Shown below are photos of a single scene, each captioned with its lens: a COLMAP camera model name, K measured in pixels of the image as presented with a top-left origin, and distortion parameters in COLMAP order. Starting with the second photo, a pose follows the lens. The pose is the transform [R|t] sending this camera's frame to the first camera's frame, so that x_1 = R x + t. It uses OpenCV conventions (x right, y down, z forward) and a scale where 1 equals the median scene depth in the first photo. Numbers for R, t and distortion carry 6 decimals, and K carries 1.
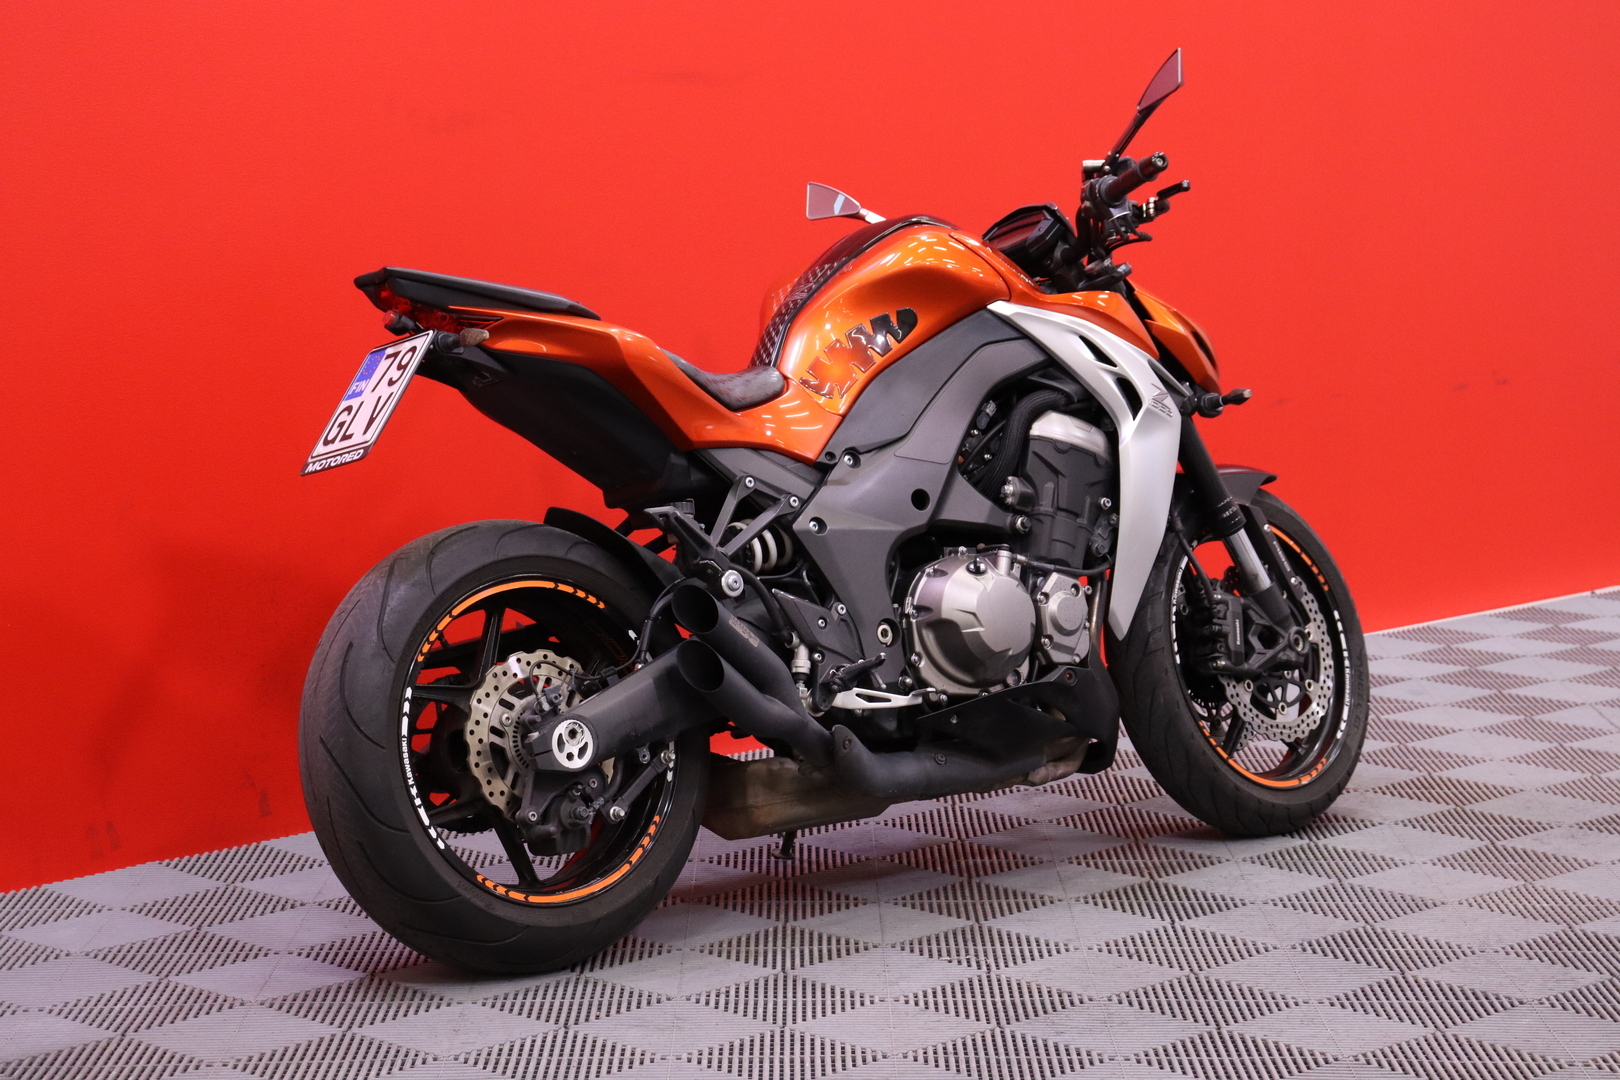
lens RADIAL K [[3822.2, 0, 810.6], [0, 3822.2, 544.1], [0, 0, 1]] dist [0.030042, 0.000000]
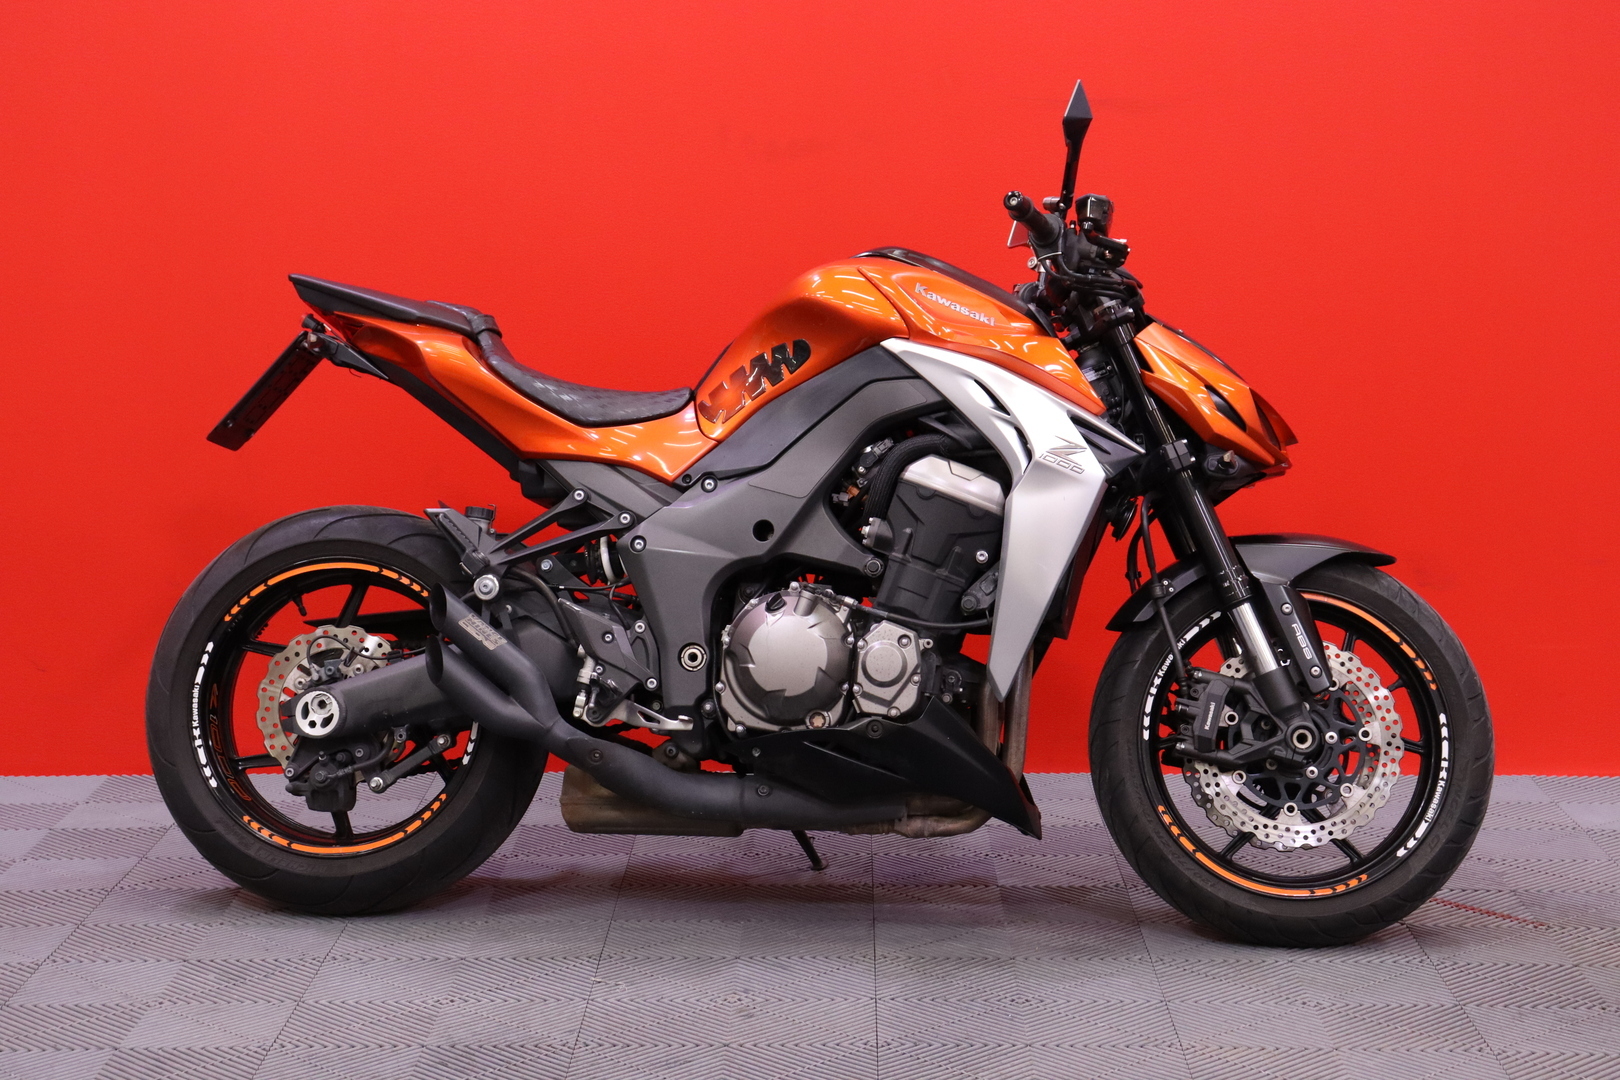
lens RADIAL K [[3109.1, 0, 810.1], [0, 3109.1, 533.4], [0, 0, 1]] dist [0.030664, 0.000000]
pose [[0.686047, 0.102888, -0.720245, 0.619185], [-0.092128, 0.994267, 0.054279, -0.055820], [0.721701, 0.029117, 0.691593, 0.442367]]
